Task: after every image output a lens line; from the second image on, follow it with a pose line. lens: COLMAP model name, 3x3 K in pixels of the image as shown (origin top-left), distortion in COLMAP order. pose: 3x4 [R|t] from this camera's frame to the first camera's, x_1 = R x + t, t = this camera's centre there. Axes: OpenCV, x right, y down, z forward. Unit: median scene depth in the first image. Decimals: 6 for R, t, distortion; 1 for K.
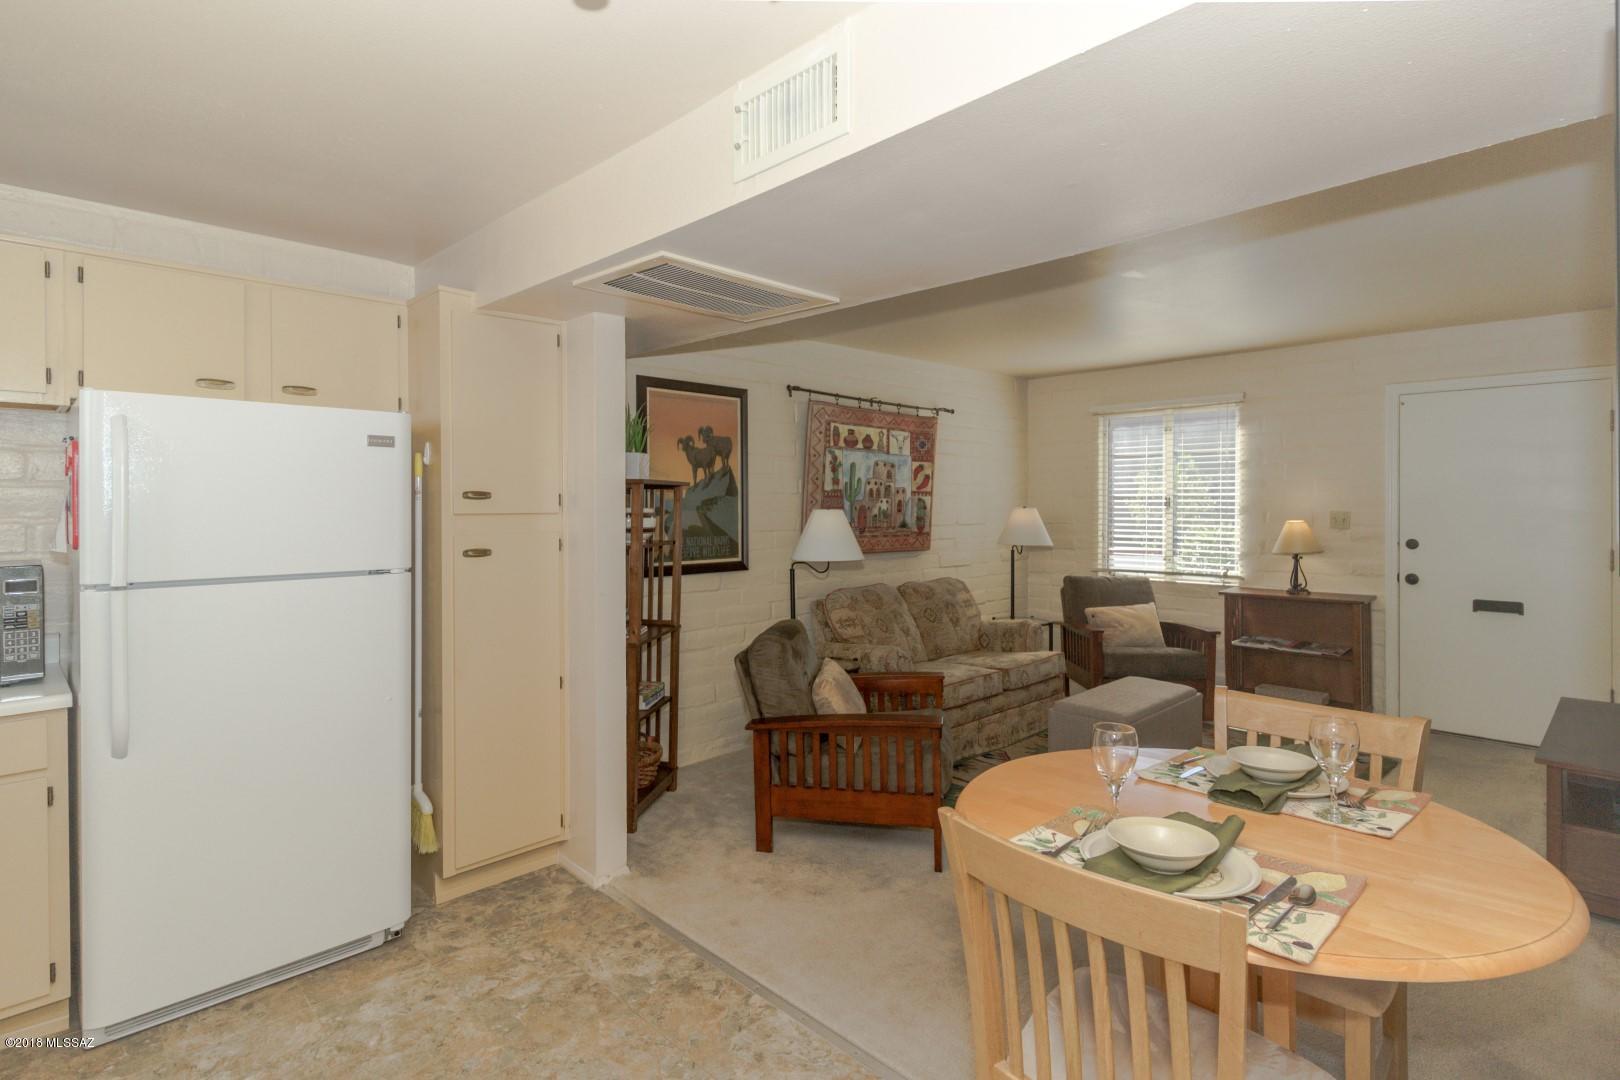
lens RADIAL K [[804.6, 0, 805.5], [0, 804.6, 510.7], [0, 0, 1]] dist [0.012628, -0.004324]
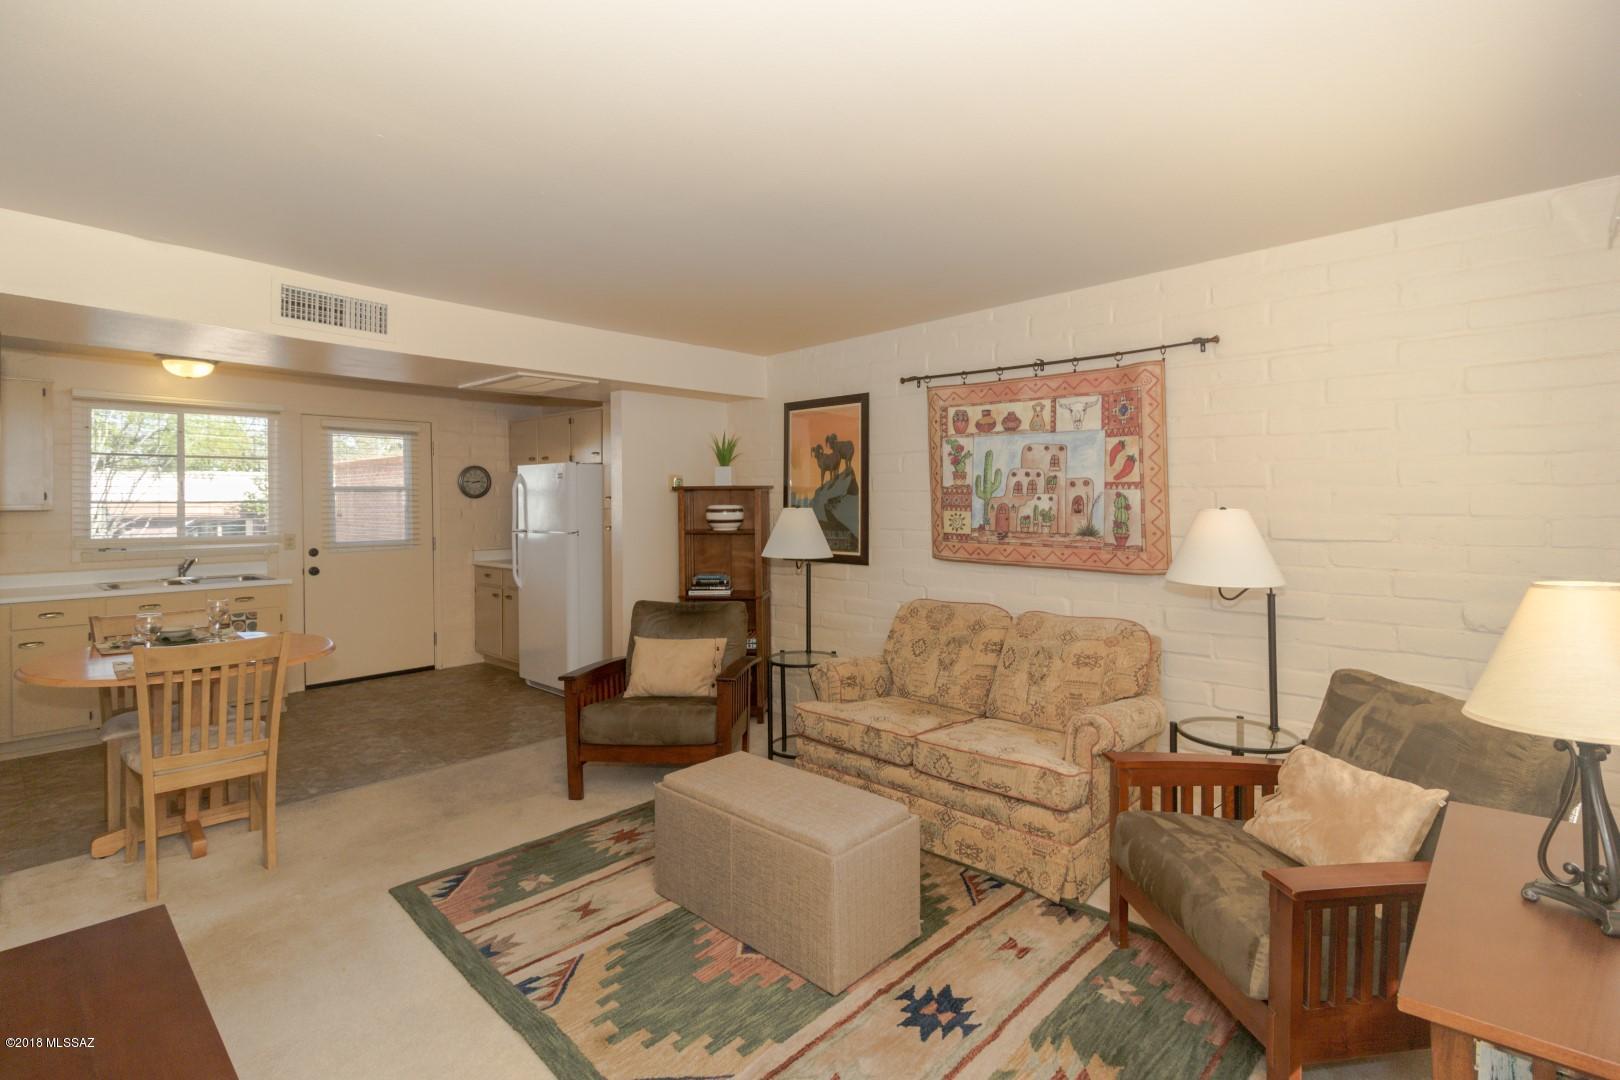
lens RADIAL K [[748.3, 0, 810.3], [0, 748.3, 515.1], [0, 0, 1]] dist [0.020221, -0.003494]
pose [[0.052552, 0.019201, -0.998434, 0.795694], [-0.004538, 0.999809, 0.018988, -0.008505], [0.998608, 0.003533, 0.052629, 0.776329]]
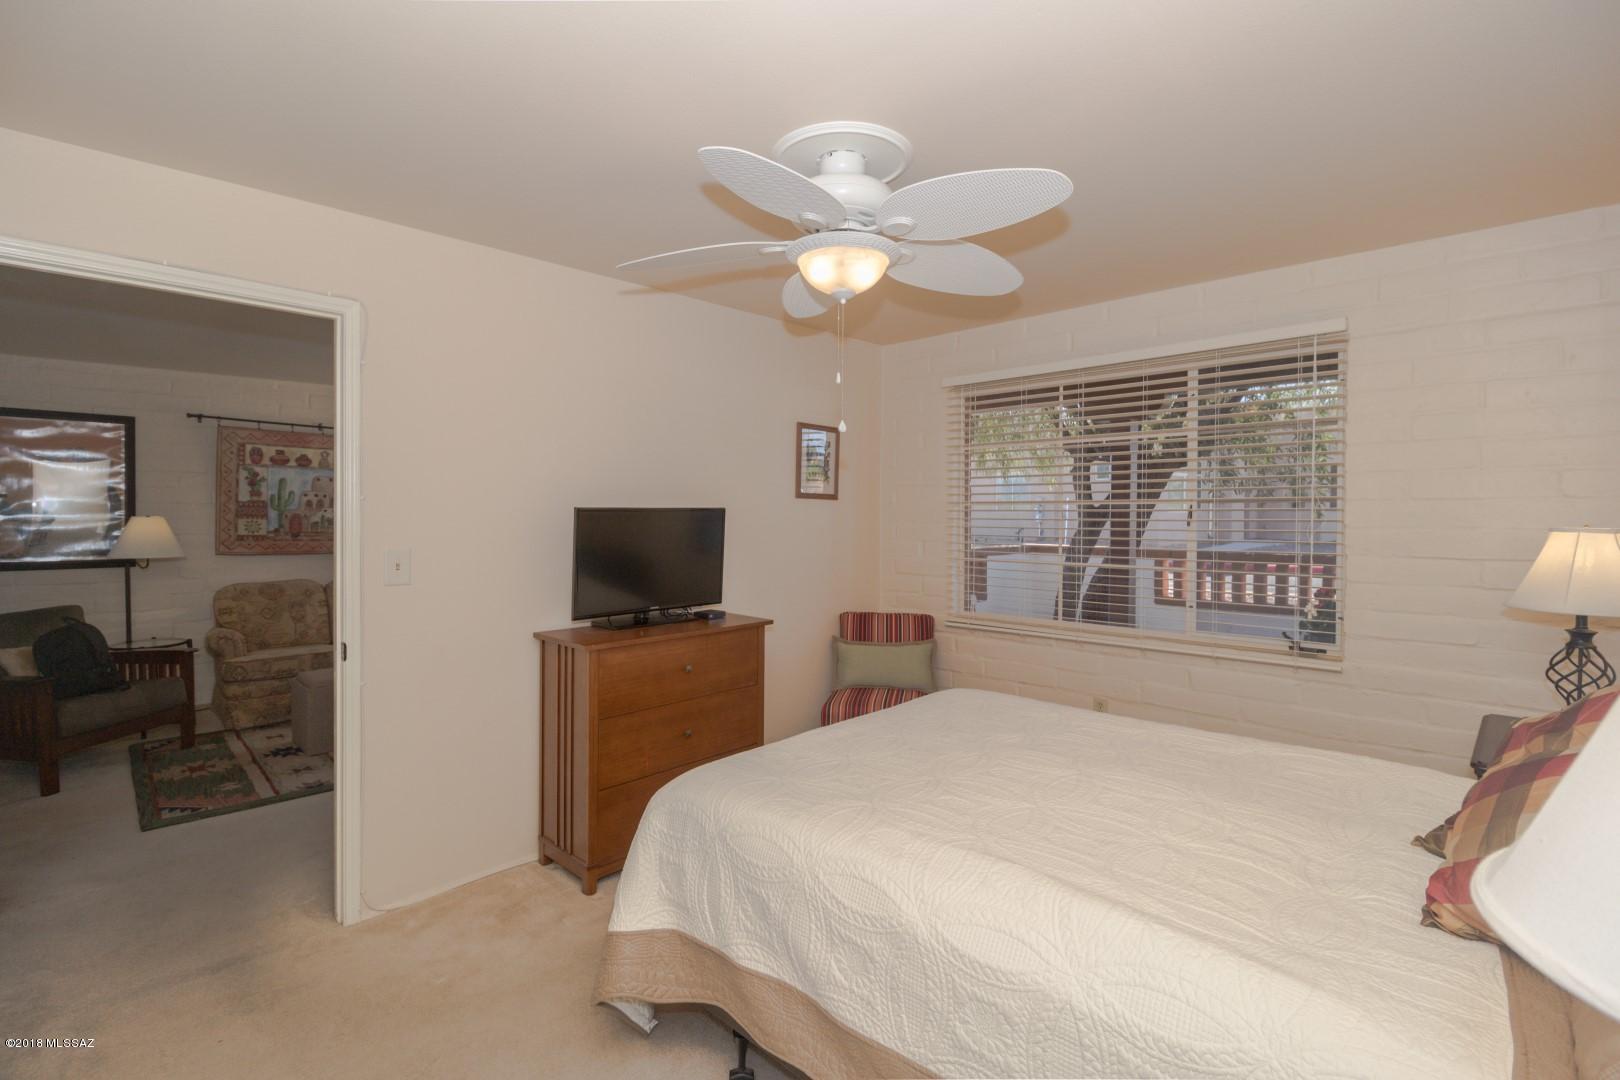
lens RADIAL K [[748.3, 0, 798.7], [0, 748.3, 518.4], [0, 0, 1]] dist [0.020221, -0.003494]
pose [[0.999682, -0.000823, 0.025208, 0.789398], [0.001061, 0.999955, -0.009452, 0.011417], [-0.025199, 0.009476, 0.999638, -0.135488]]
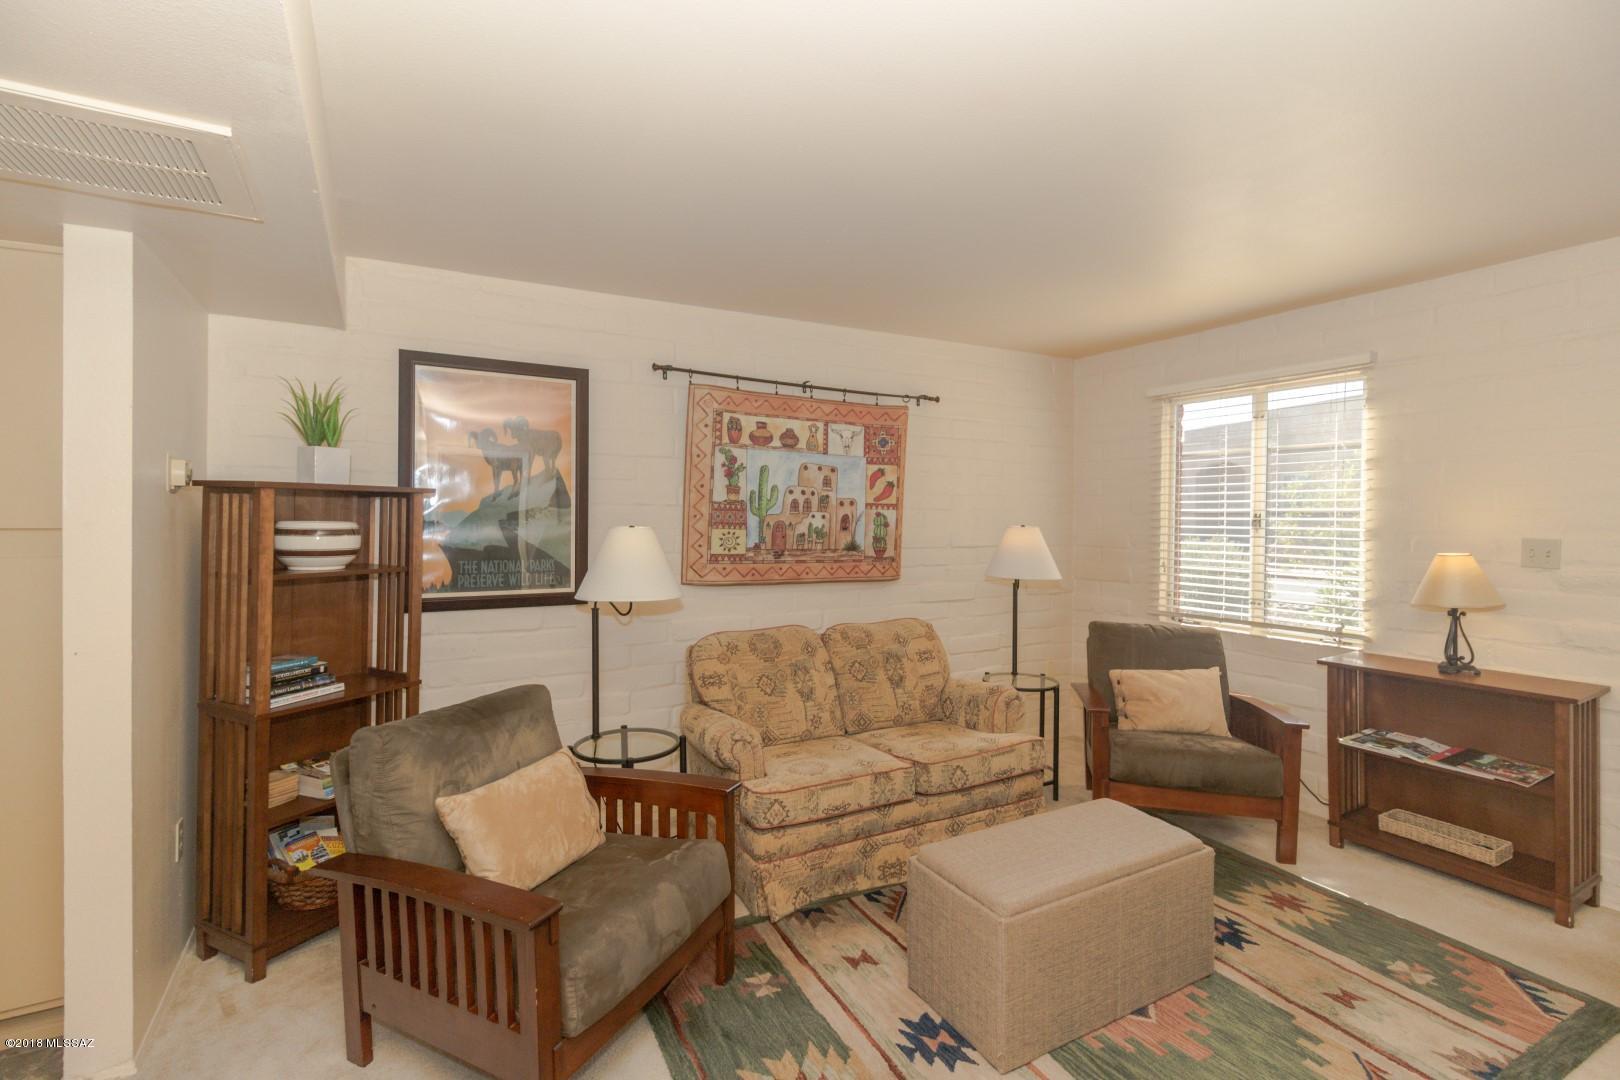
lens RADIAL K [[748.3, 0, 810.2], [0, 748.3, 520.1], [0, 0, 1]] dist [0.020221, -0.003494]
pose [[0.966909, 0.008563, -0.254978, 0.281412], [-0.010181, 0.999936, -0.005026, -0.004349], [0.254918, 0.007456, 0.966934, 0.320348]]
